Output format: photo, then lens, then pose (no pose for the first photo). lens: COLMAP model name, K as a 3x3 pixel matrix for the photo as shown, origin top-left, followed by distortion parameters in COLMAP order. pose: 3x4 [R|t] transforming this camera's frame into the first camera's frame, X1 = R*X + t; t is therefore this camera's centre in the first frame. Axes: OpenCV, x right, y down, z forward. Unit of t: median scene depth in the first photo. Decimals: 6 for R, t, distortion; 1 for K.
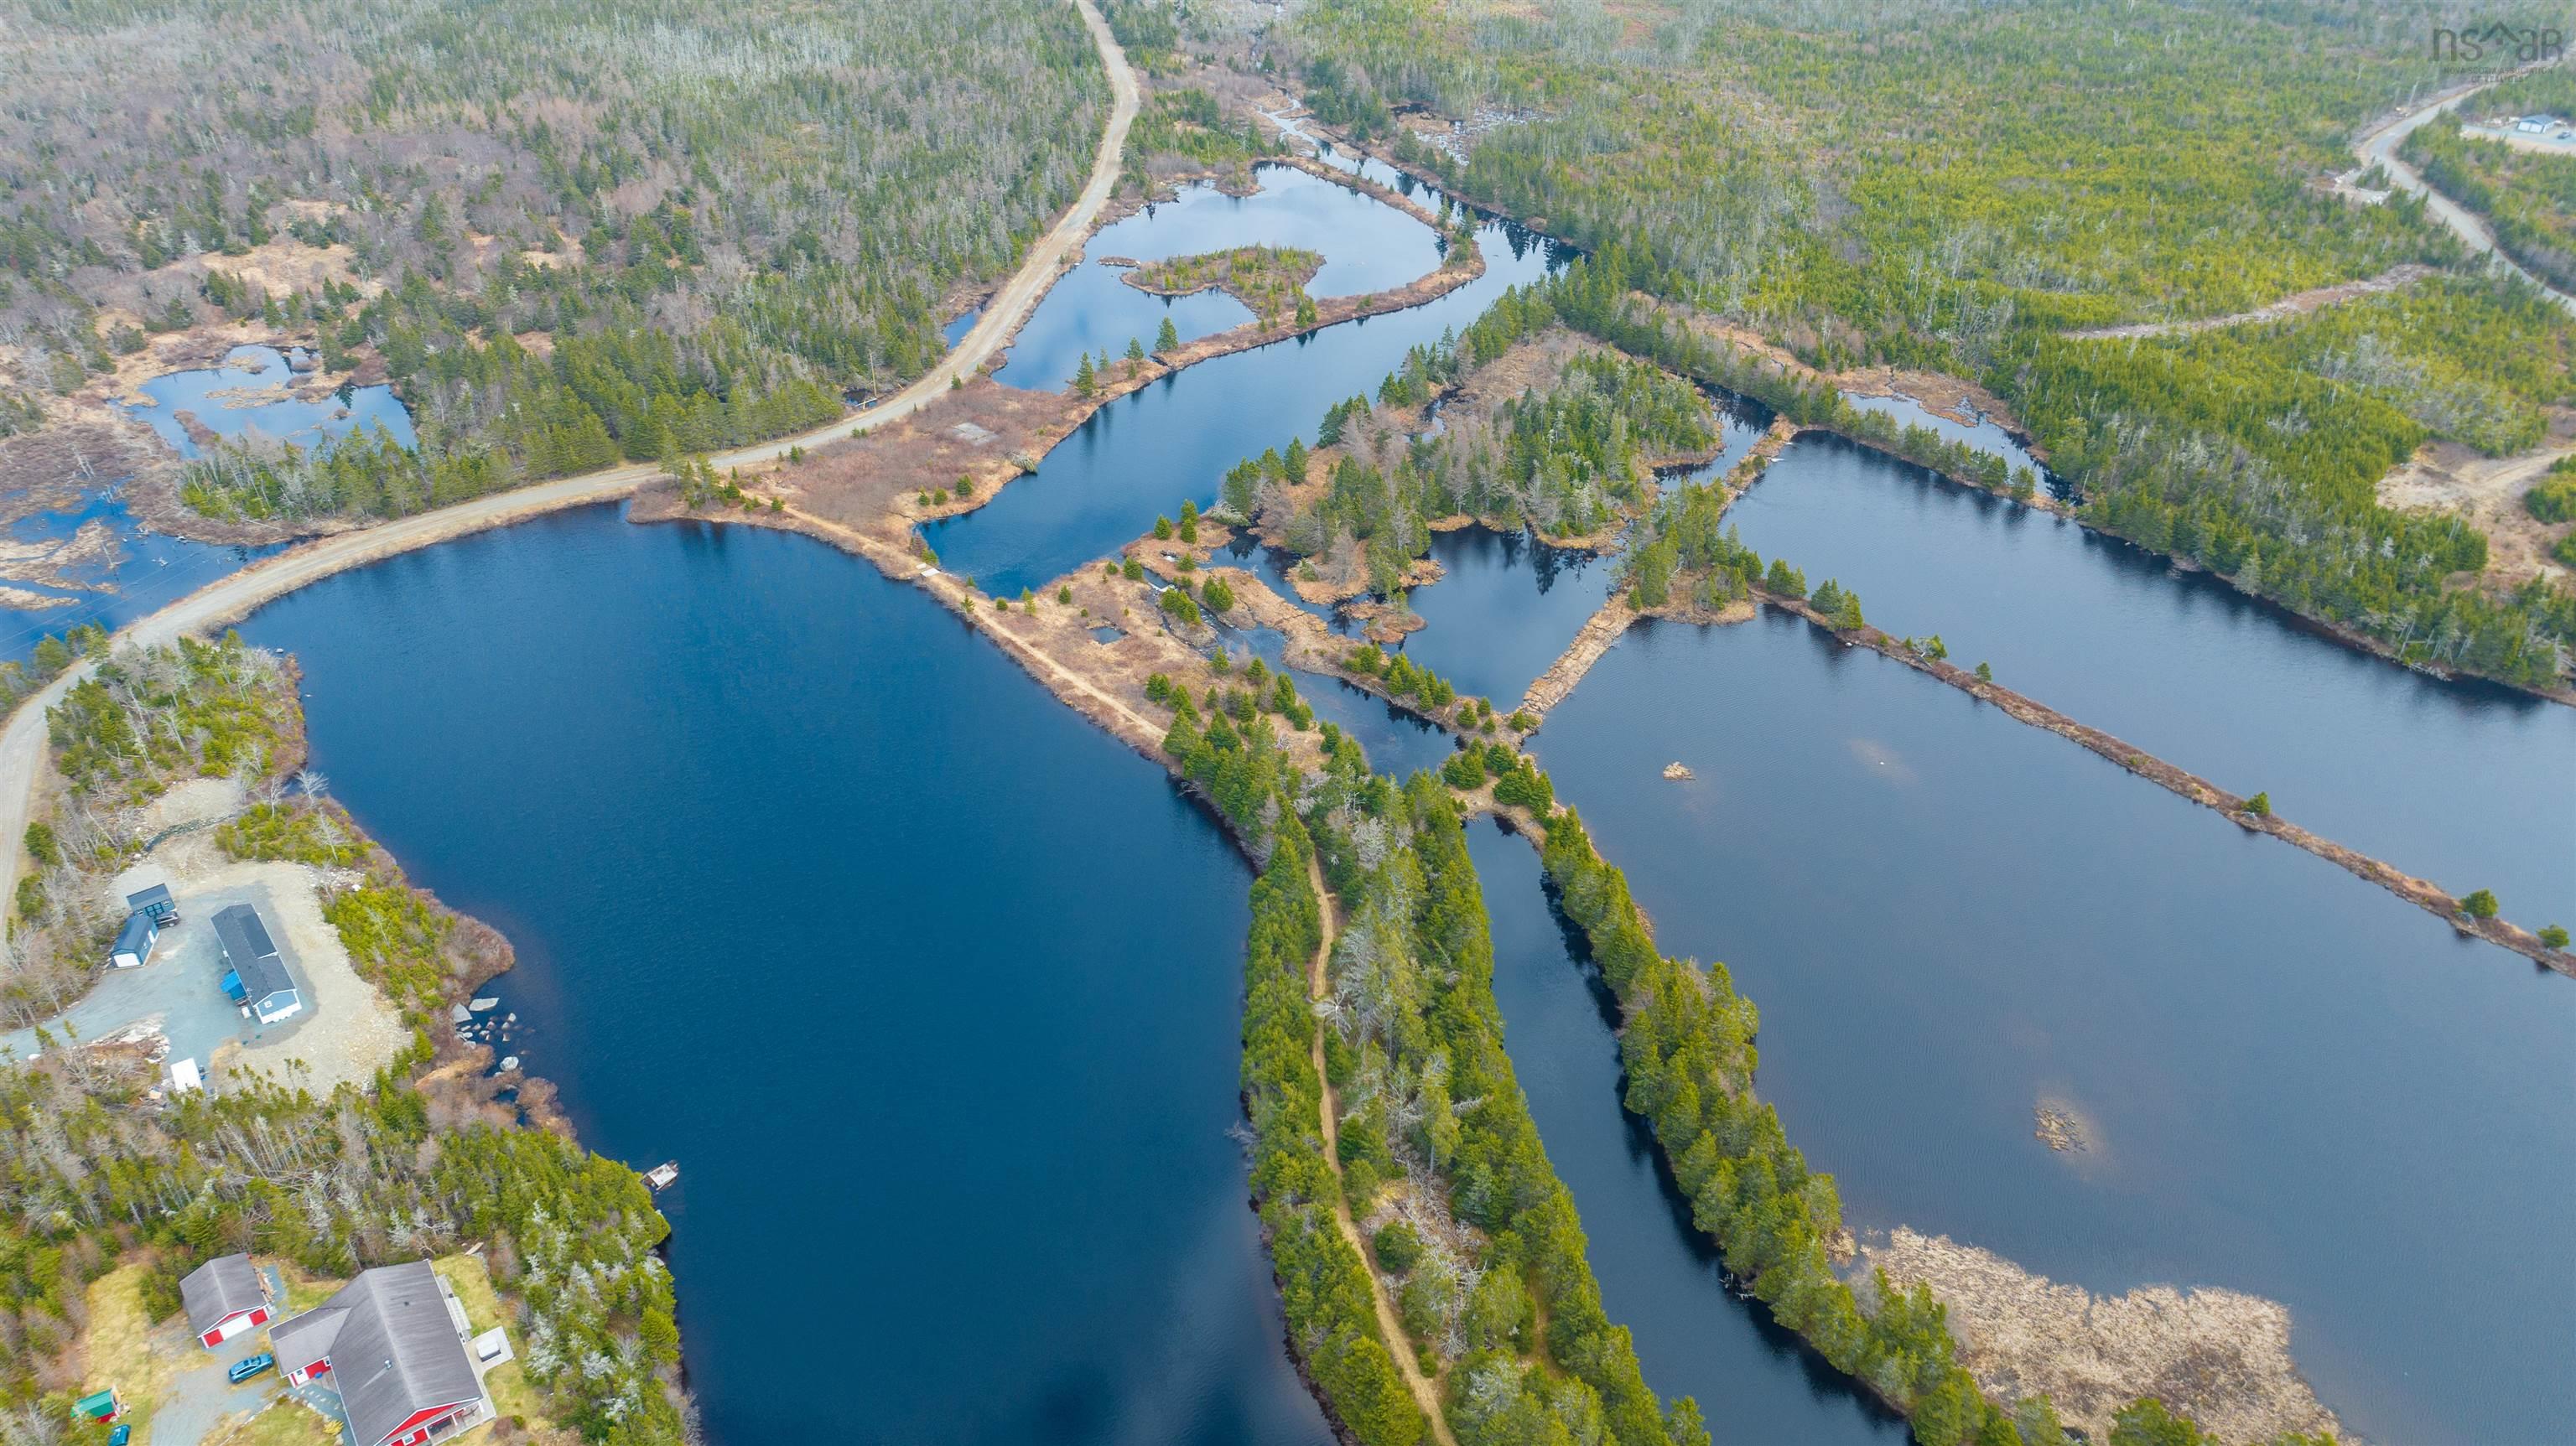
lens RADIAL K [[1827.9, 0, 1281.4], [0, 1827.9, 728.7], [0, 0, 1]] dist [-0.039406, 0.043947]
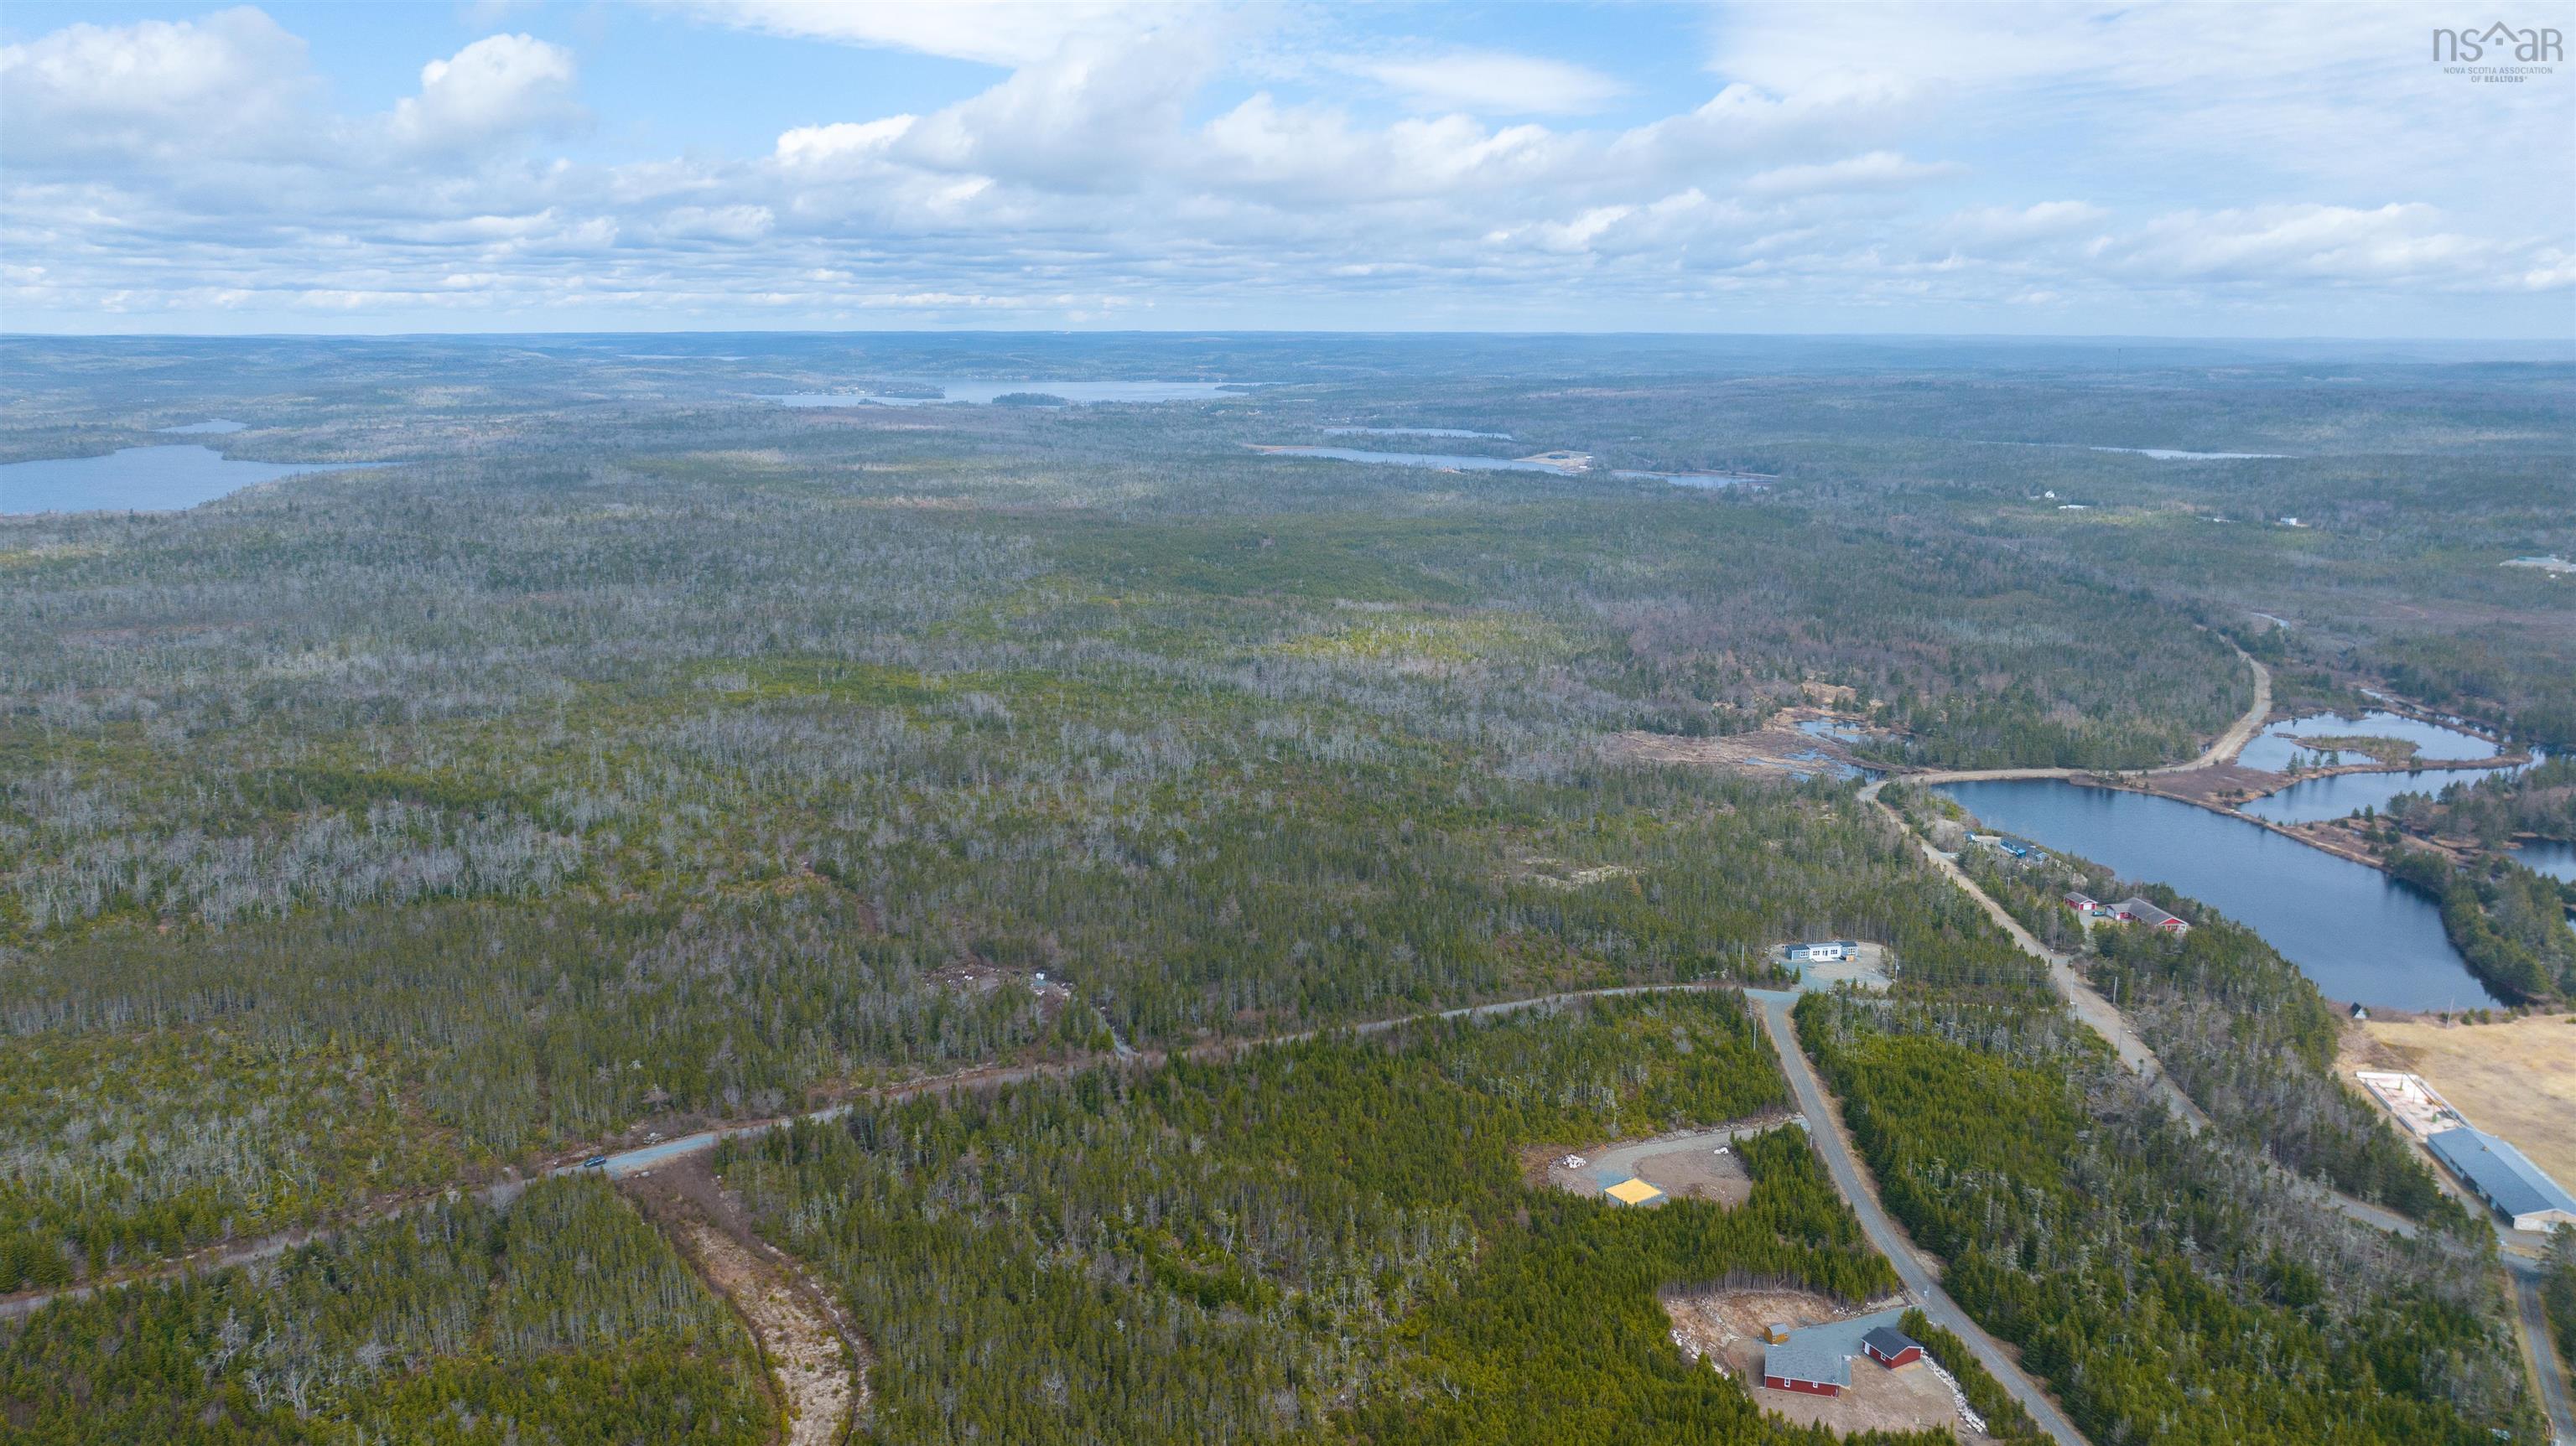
lens RADIAL K [[1827.9, 0, 1273.3], [0, 1827.9, 715.2], [0, 0, 1]] dist [-0.039406, 0.043947]
pose [[0.888301, 0.090235, -0.450311, -0.168393], [-0.248782, 0.918731, -0.306660, 0.502209], [0.386043, 0.384436, 0.838558, -0.852226]]
